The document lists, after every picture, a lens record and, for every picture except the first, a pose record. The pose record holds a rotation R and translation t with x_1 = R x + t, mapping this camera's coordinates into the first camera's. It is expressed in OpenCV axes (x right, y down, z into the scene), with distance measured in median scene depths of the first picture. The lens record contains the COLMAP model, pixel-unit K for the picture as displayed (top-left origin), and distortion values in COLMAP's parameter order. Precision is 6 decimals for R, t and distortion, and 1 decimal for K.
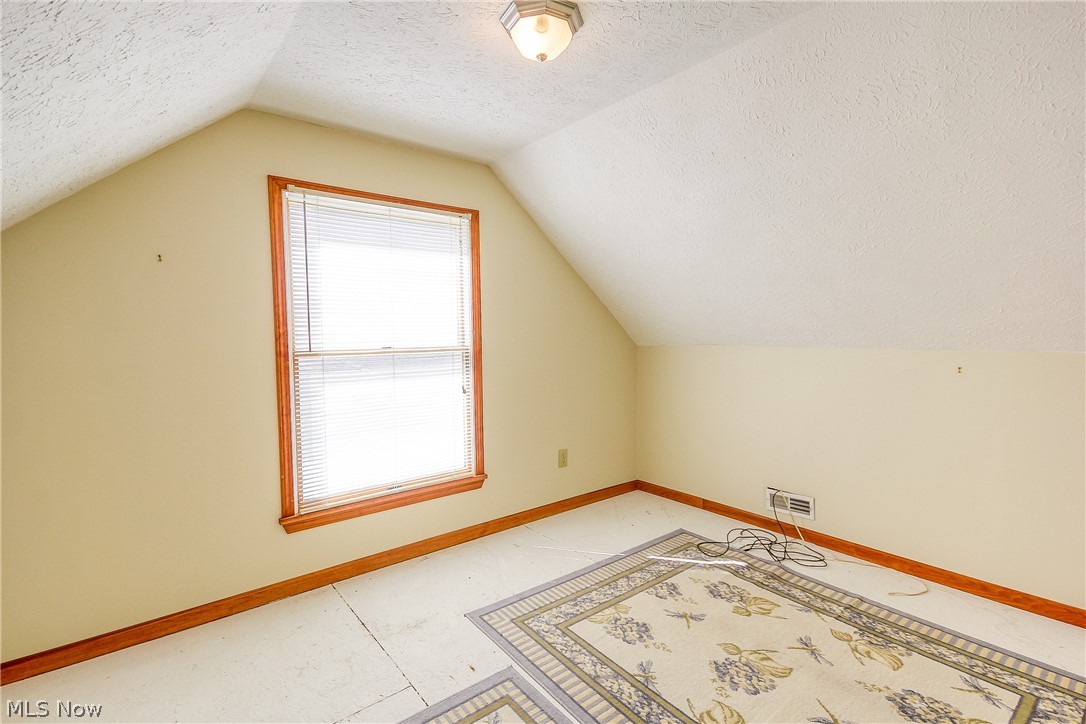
lens RADIAL K [[501.5, 0, 539.4], [0, 501.5, 360.1], [0, 0, 1]] dist [0.000197, -0.000373]
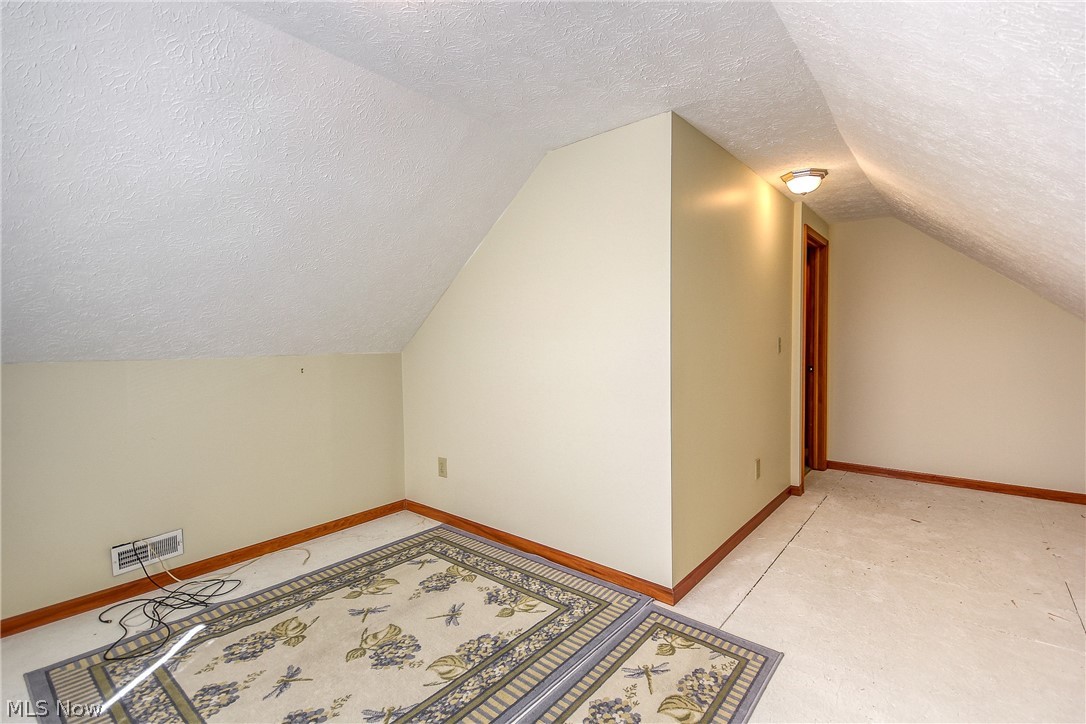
lens RADIAL K [[501.5, 0, 539.2], [0, 501.5, 360.9], [0, 0, 1]] dist [0.000197, -0.000373]
pose [[-0.219235, -0.038320, 0.974919, -0.532153], [0.060306, 0.996786, 0.052740, -0.038044], [-0.973807, 0.070356, -0.216219, 0.649190]]
